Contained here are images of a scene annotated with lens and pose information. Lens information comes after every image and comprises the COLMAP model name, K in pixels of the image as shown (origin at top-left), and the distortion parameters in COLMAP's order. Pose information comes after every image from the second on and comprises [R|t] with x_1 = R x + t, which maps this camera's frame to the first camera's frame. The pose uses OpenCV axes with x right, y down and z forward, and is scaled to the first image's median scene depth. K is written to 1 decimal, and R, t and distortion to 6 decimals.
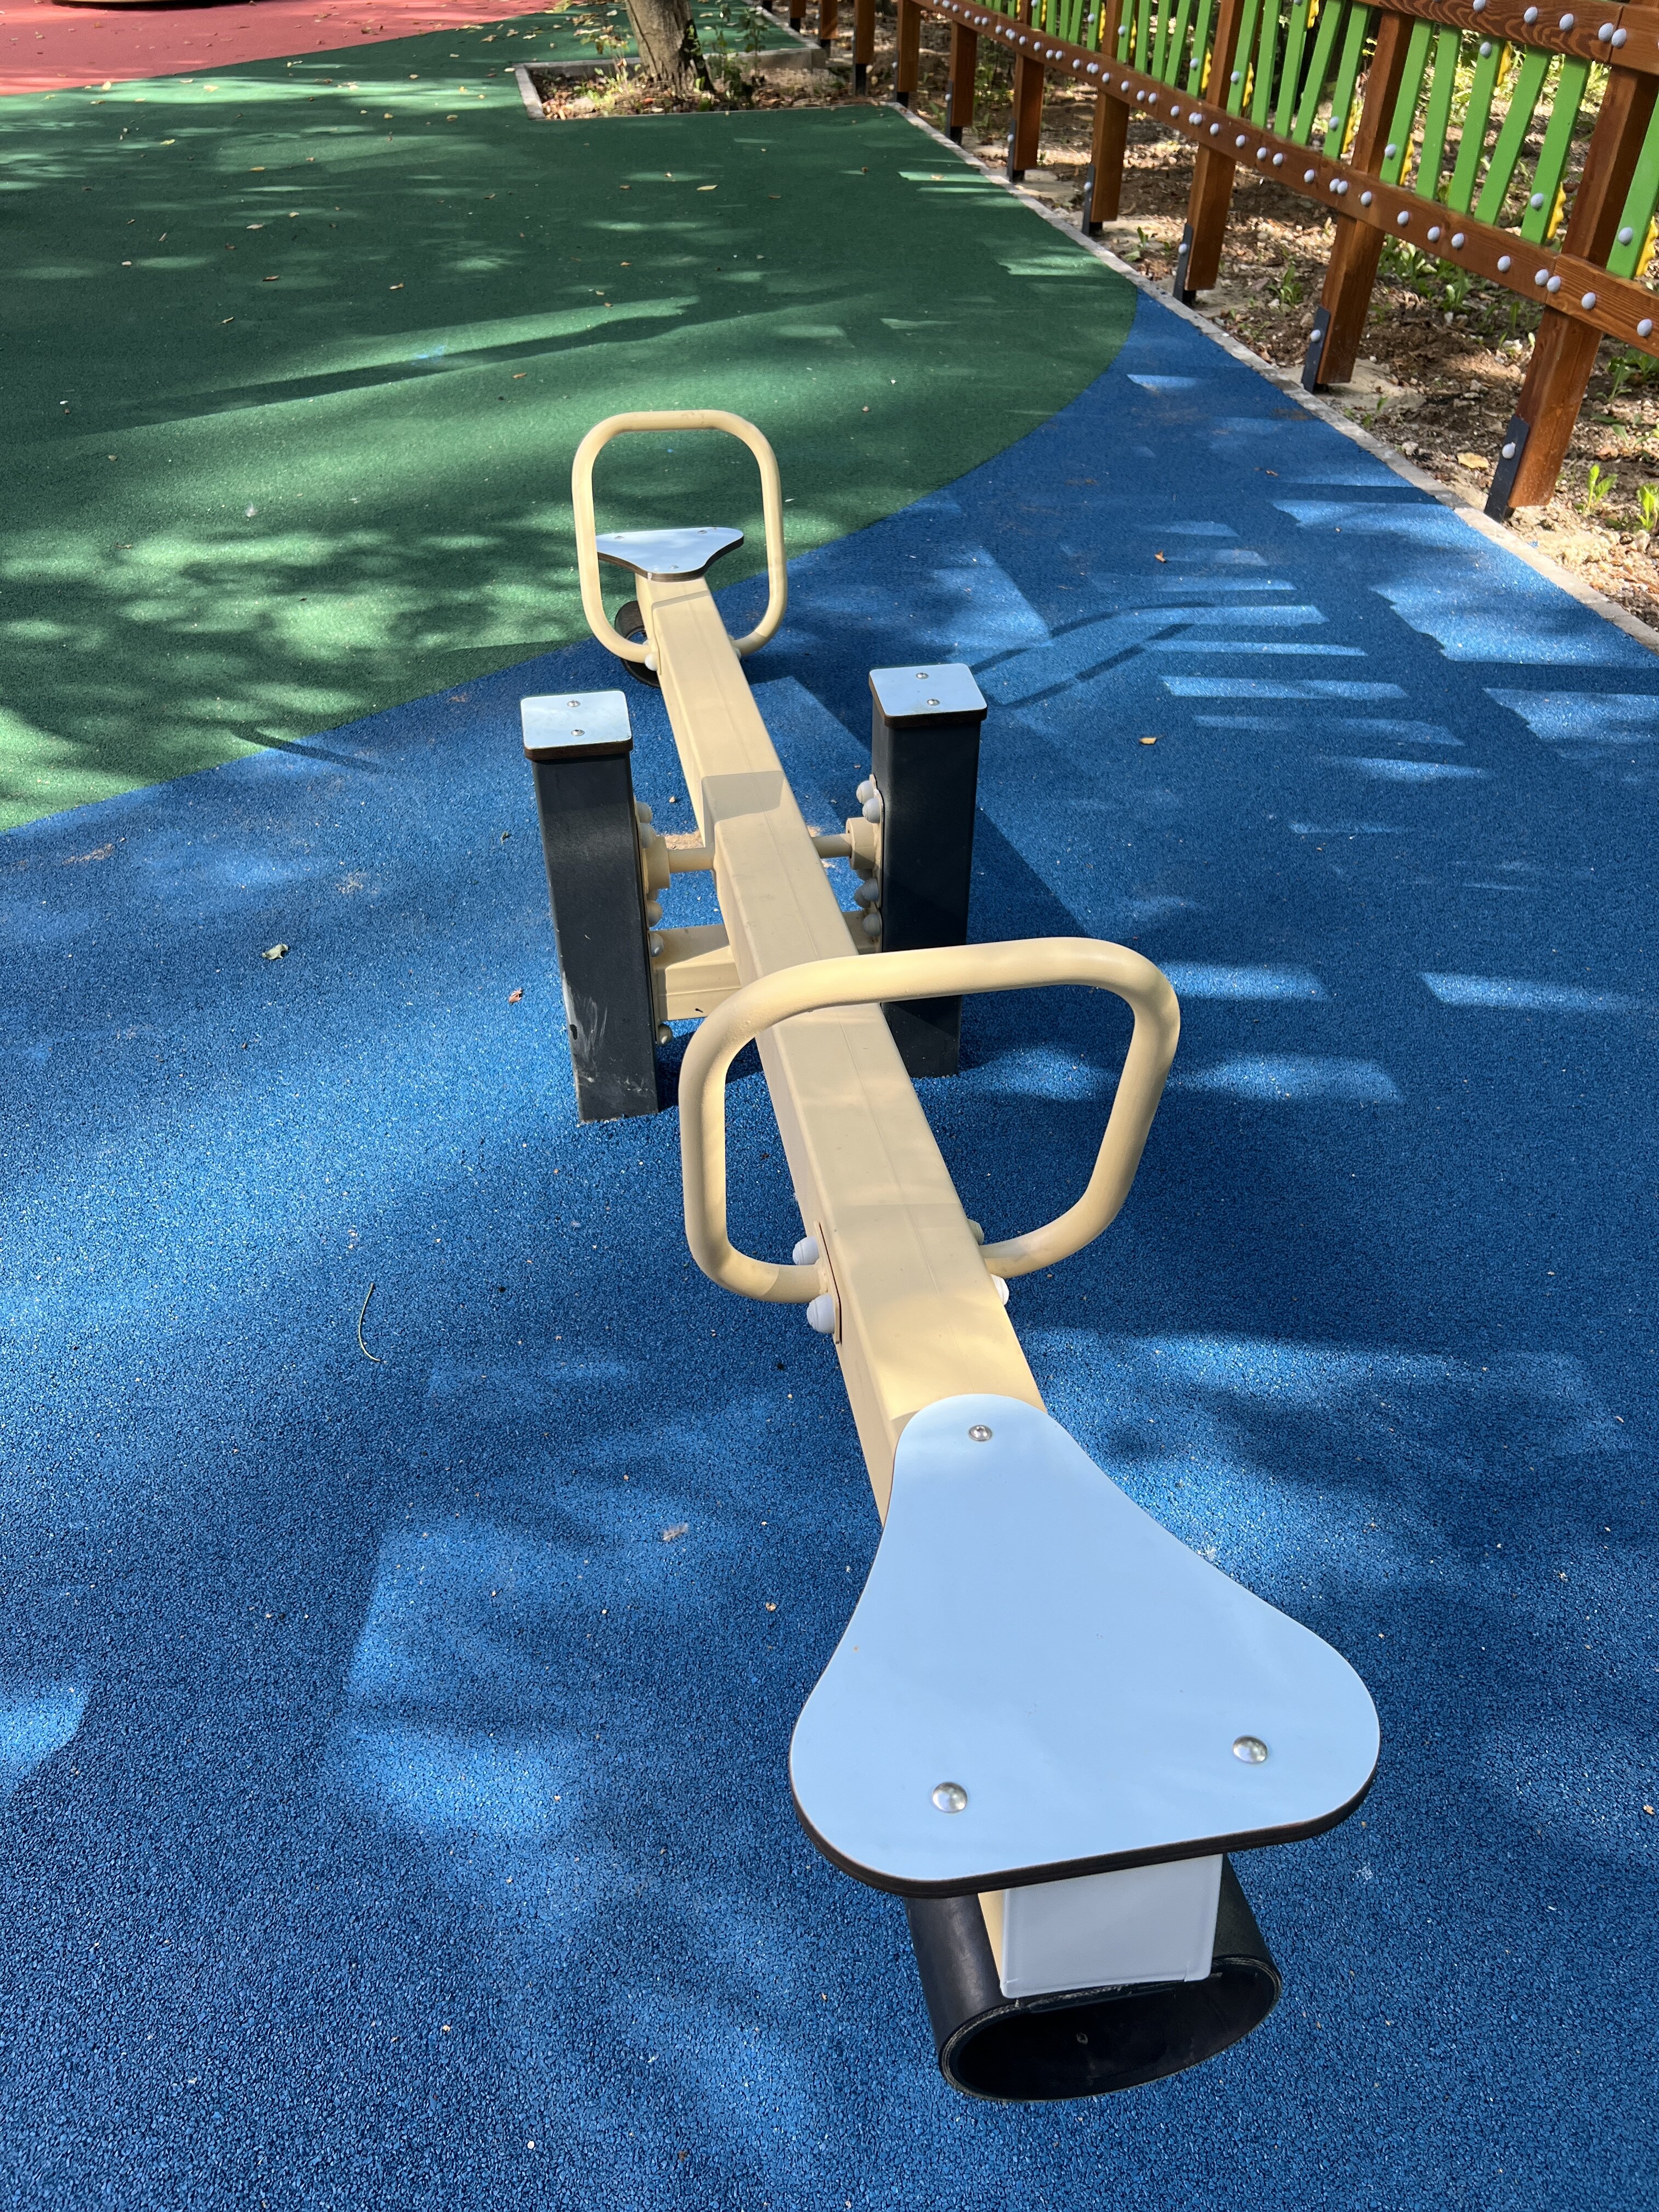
lens RADIAL K [[1669.8, 0, 830.3], [0, 1669.8, 1113.8], [0, 0, 1]] dist [0.044938, -0.054050]
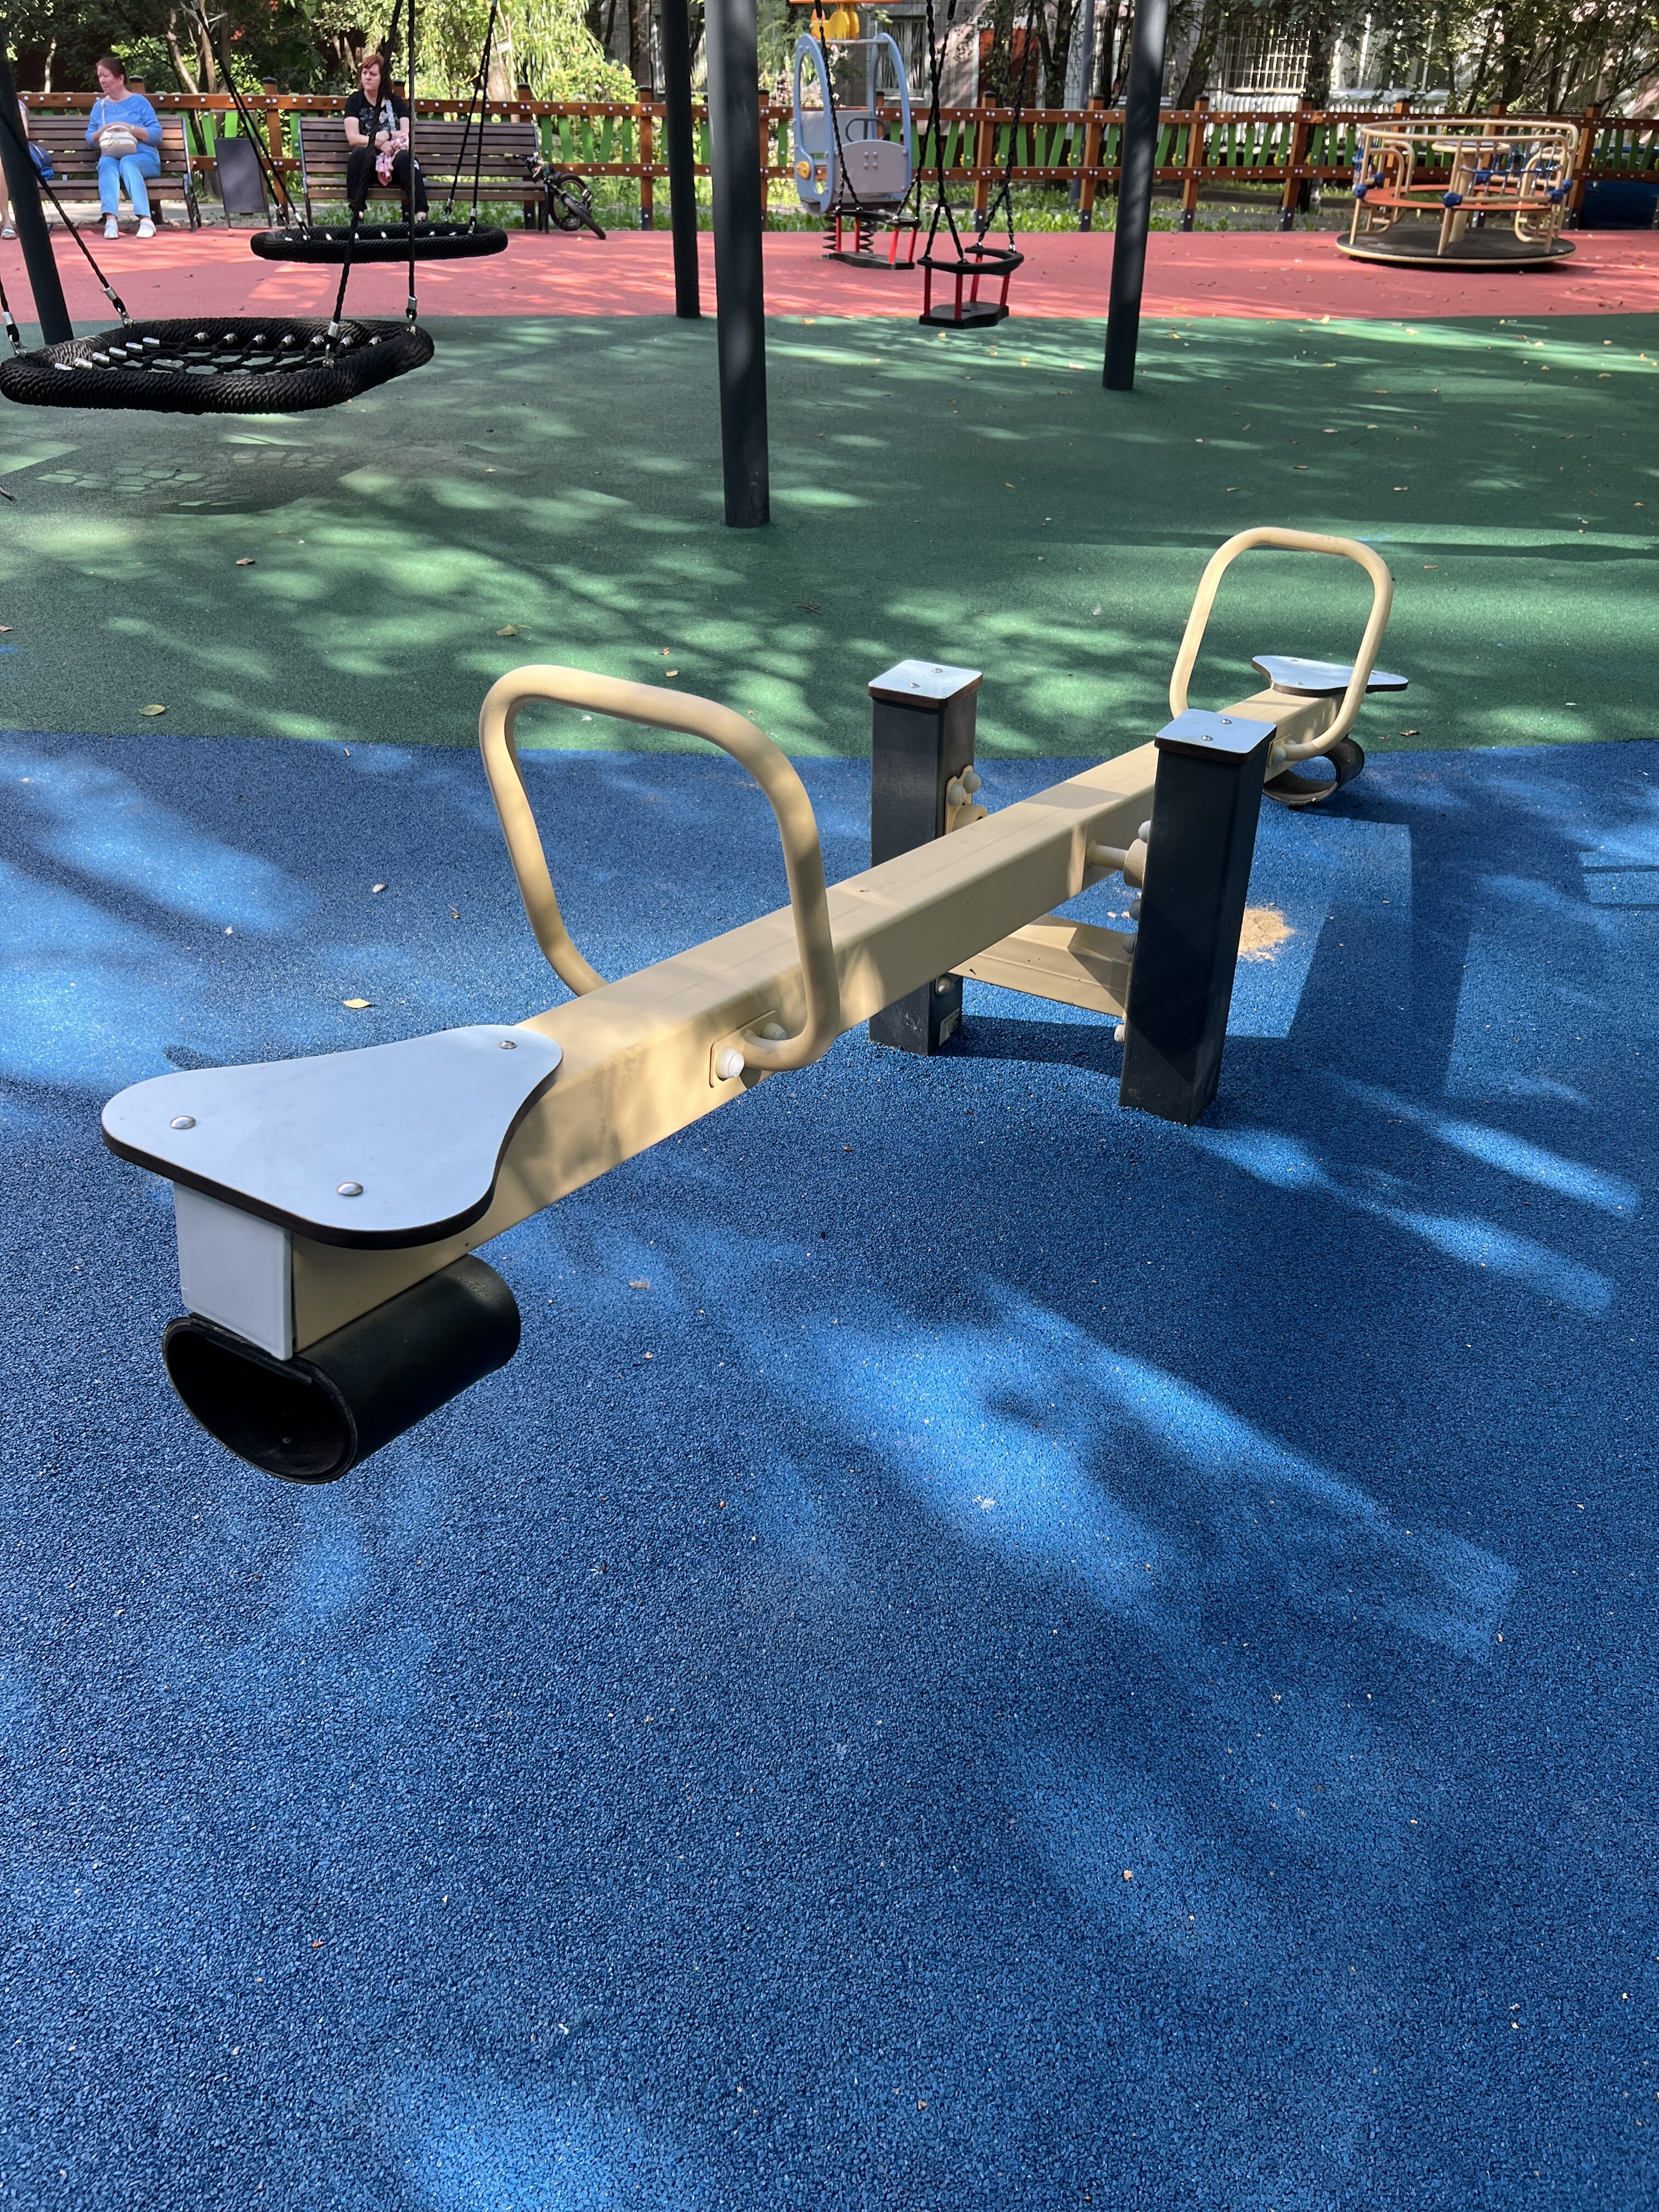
lens RADIAL K [[1669.8, 0, 817.5], [0, 1669.8, 1103.2], [0, 0, 1]] dist [0.044938, -0.054050]
pose [[0.767600, 0.351154, -0.536173, 0.348077], [-0.419893, 0.907549, -0.006751, 0.052195], [0.484232, 0.230317, 0.844081, 0.020413]]
